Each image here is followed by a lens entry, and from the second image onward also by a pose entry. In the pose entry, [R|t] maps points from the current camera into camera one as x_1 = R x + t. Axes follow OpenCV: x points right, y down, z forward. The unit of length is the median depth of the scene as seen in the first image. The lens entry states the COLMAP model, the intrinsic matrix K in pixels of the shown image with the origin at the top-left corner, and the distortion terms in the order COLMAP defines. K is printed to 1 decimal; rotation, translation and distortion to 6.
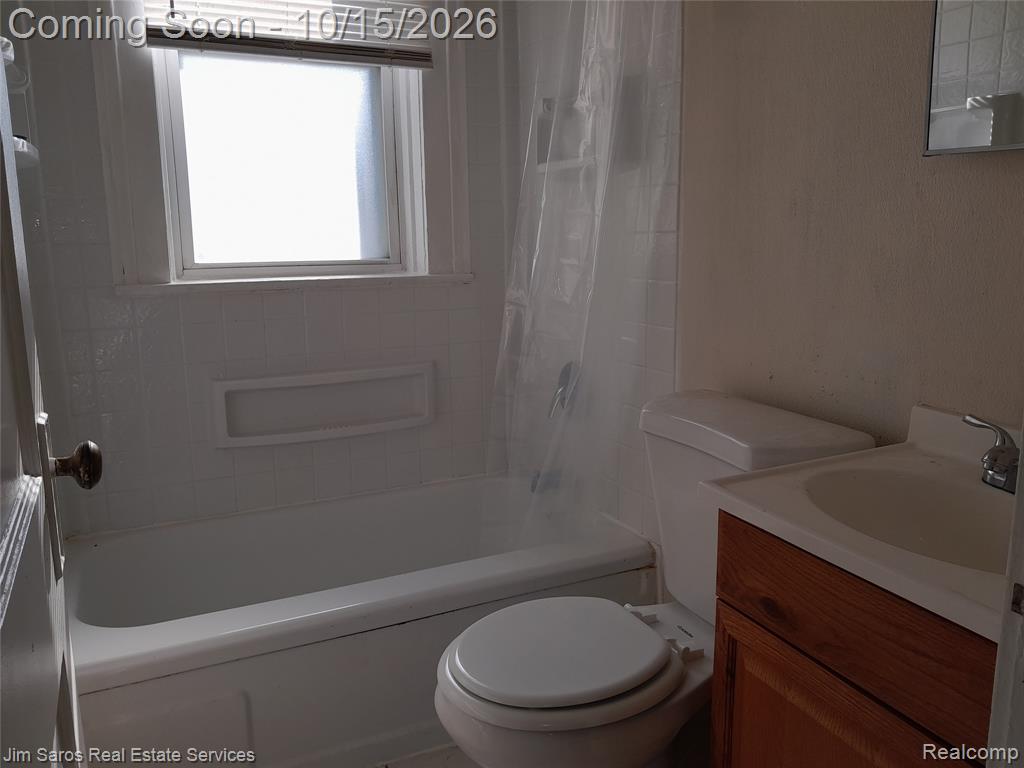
lens RADIAL K [[804.9, 0, 505.0], [0, 804.9, 382.8], [0, 0, 1]] dist [0.011411, -0.015596]
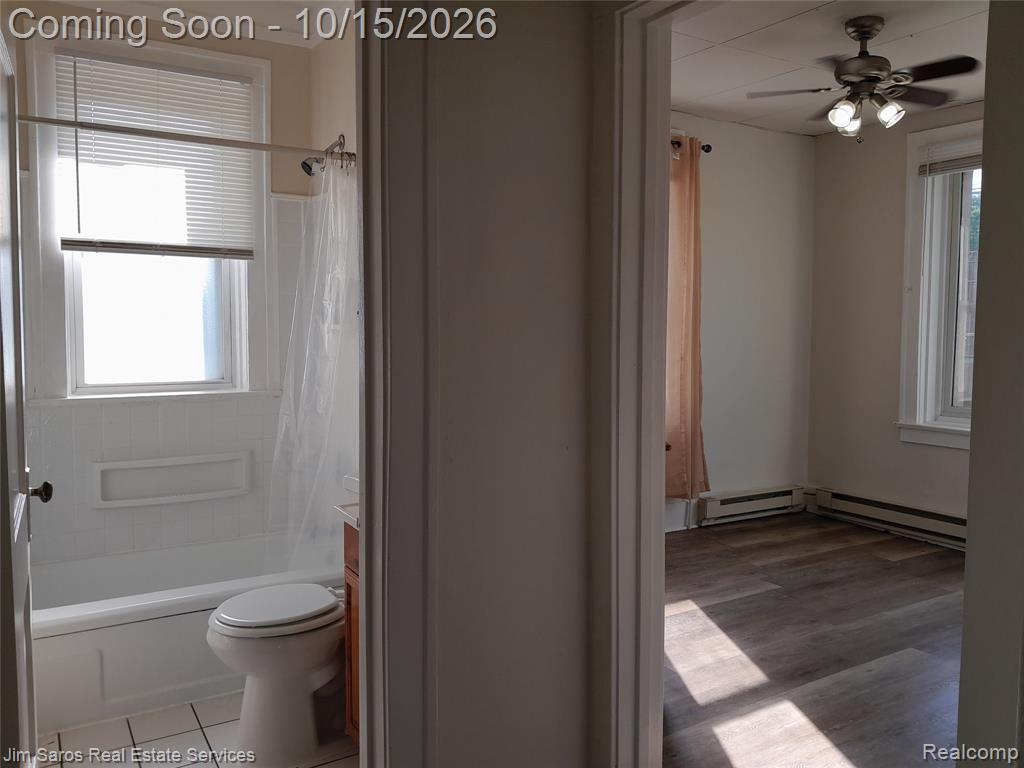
lens RADIAL K [[804.9, 0, 506.9], [0, 804.9, 371.6], [0, 0, 1]] dist [0.011411, -0.015596]
pose [[0.992892, 0.012797, 0.118329, 0.218237], [0.001091, 0.993183, -0.116564, 0.004543], [-0.119014, 0.115865, 0.986109, -0.579339]]
